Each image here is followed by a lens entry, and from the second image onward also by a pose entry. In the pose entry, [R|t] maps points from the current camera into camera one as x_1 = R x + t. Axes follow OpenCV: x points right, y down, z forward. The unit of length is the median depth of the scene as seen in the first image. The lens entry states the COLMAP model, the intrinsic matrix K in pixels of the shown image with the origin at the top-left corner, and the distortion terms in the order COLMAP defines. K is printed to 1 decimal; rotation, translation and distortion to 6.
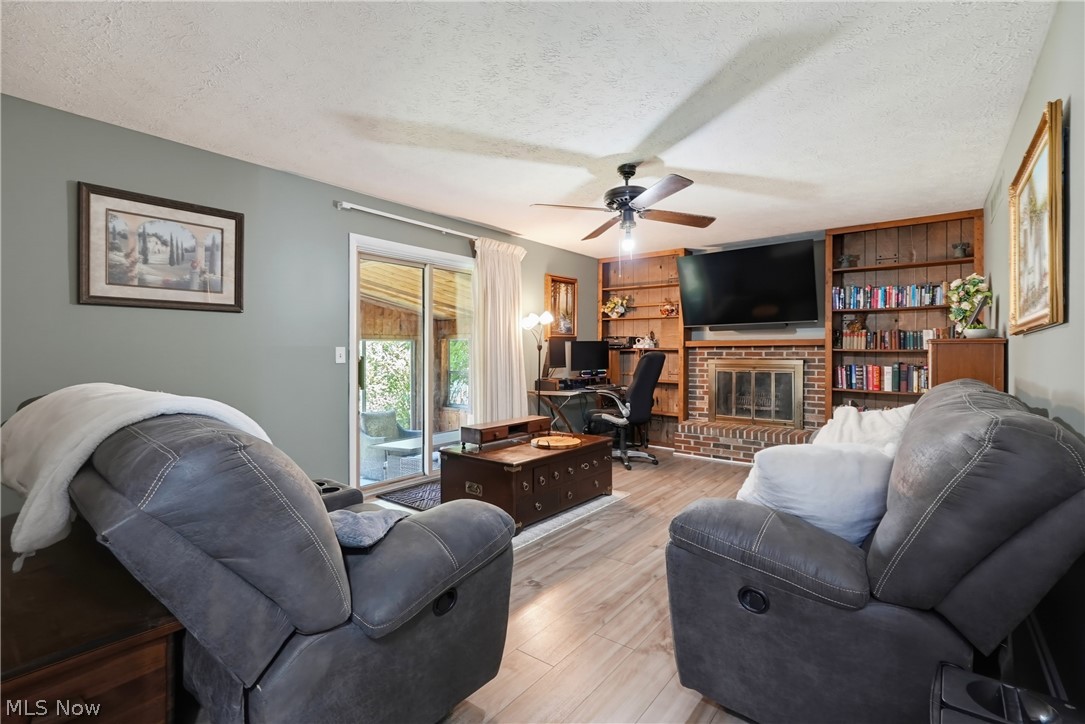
lens RADIAL K [[494.0, 0, 572.9], [0, 494.0, 353.6], [0, 0, 1]] dist [-0.011427, 0.005376]
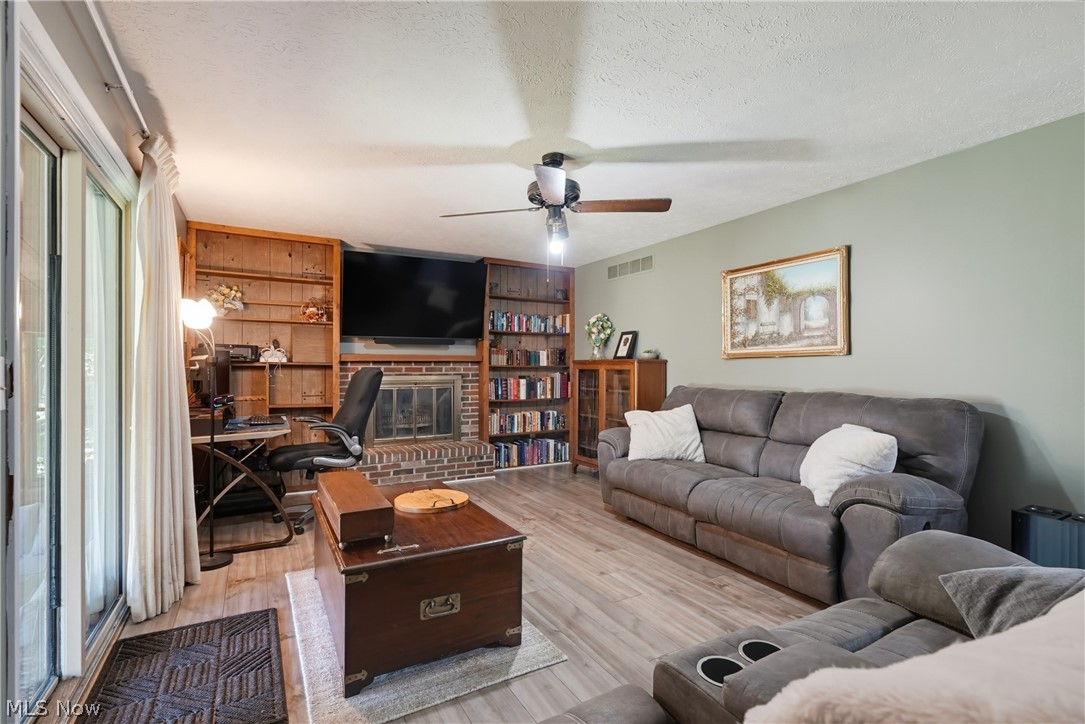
lens RADIAL K [[494.0, 0, 538.9], [0, 494.0, 367.9], [0, 0, 1]] dist [-0.011427, 0.005376]
pose [[0.396860, -0.003374, 0.917873, -0.445533], [0.000136, 0.999993, 0.003618, -0.006224], [-0.917879, -0.001311, 0.396858, 0.431457]]
